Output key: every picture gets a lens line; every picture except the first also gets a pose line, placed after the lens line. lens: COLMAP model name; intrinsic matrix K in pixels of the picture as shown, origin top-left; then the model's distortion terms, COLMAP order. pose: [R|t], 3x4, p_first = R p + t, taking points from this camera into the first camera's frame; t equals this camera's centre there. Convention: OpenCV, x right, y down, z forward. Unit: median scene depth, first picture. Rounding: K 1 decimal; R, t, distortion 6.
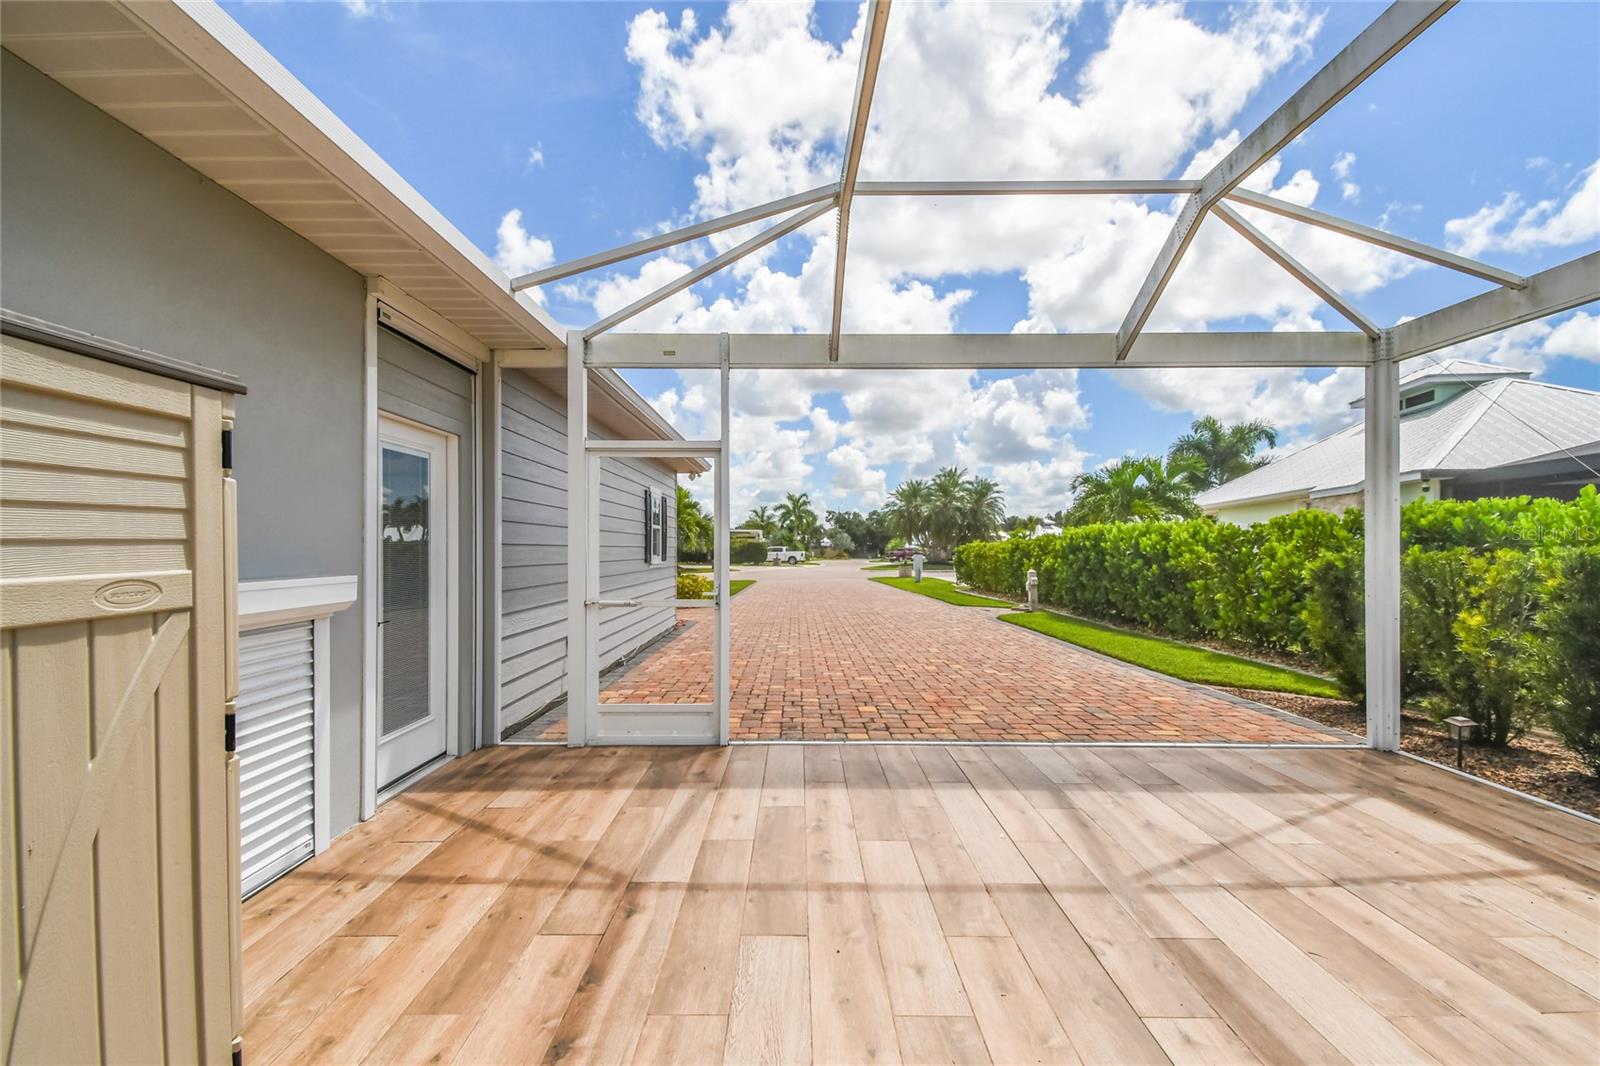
lens RADIAL K [[707.7, 0, 803.0], [0, 707.7, 549.7], [0, 0, 1]] dist [0.022829, -0.000163]
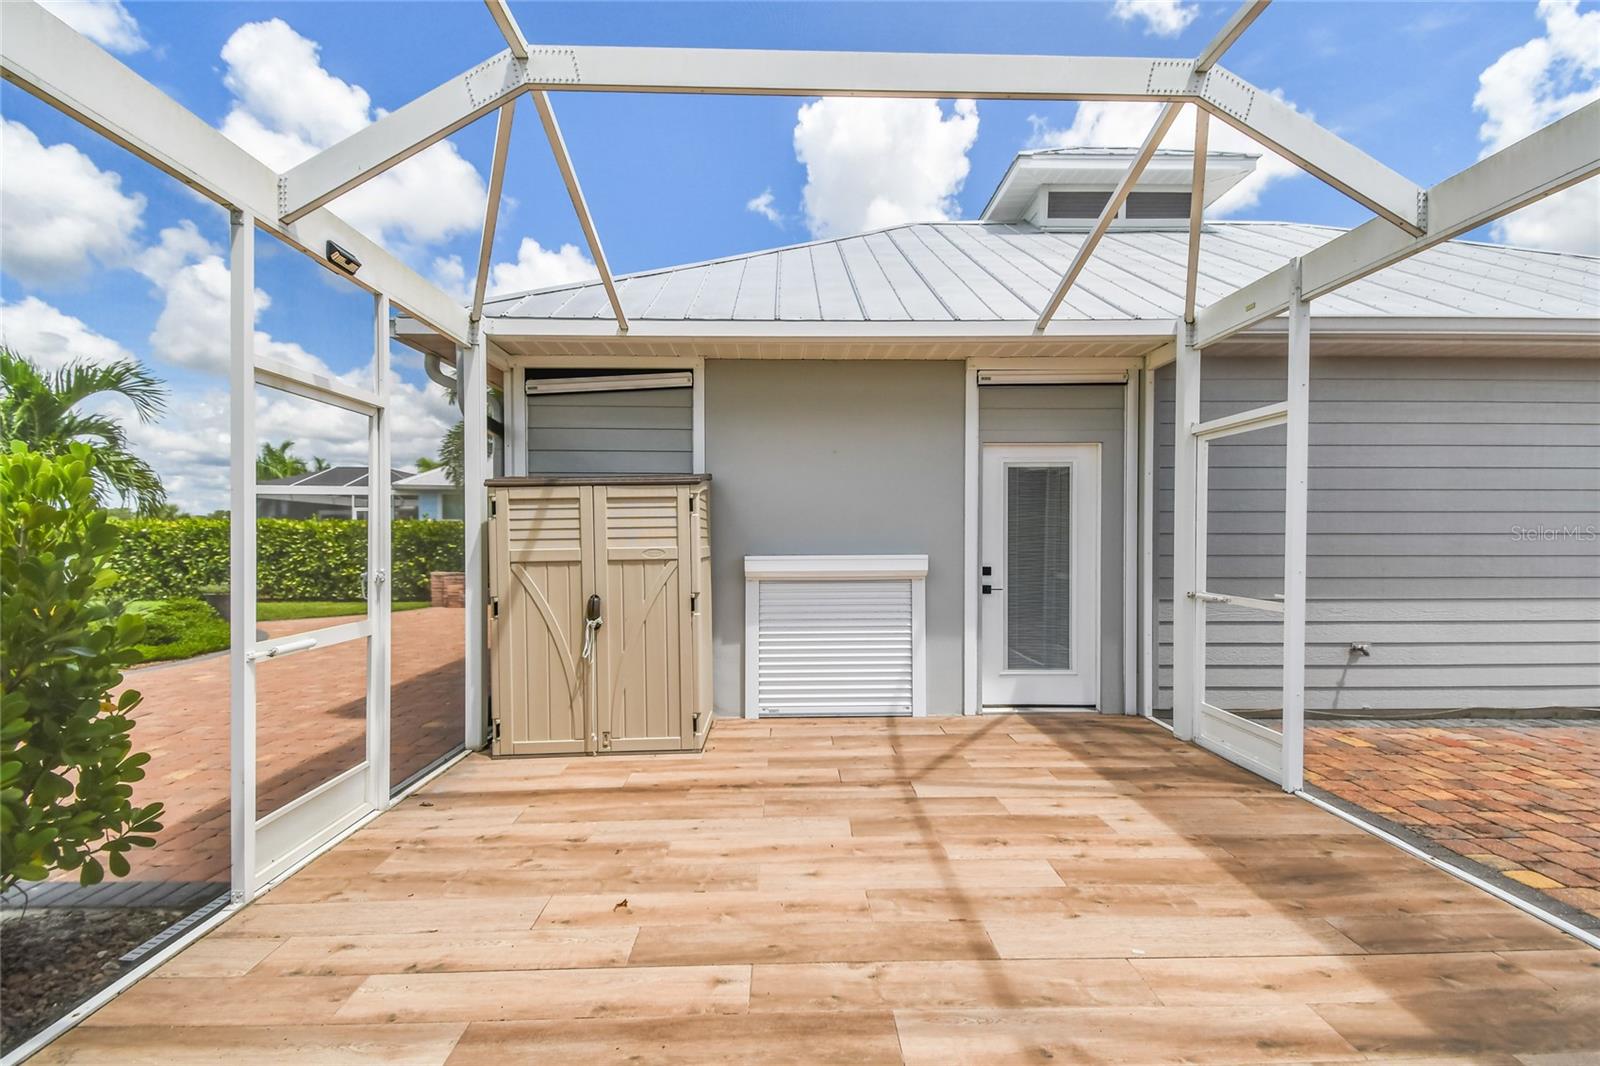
lens RADIAL K [[727.9, 0, 800.3], [0, 727.9, 554.3], [0, 0, 1]] dist [-0.000178, -0.000424]
pose [[0.009081, 0.025454, -0.999635, 0.954249], [0.000165, 0.999676, 0.025456, -0.007406], [0.999959, -0.000396, 0.009074, 0.641672]]
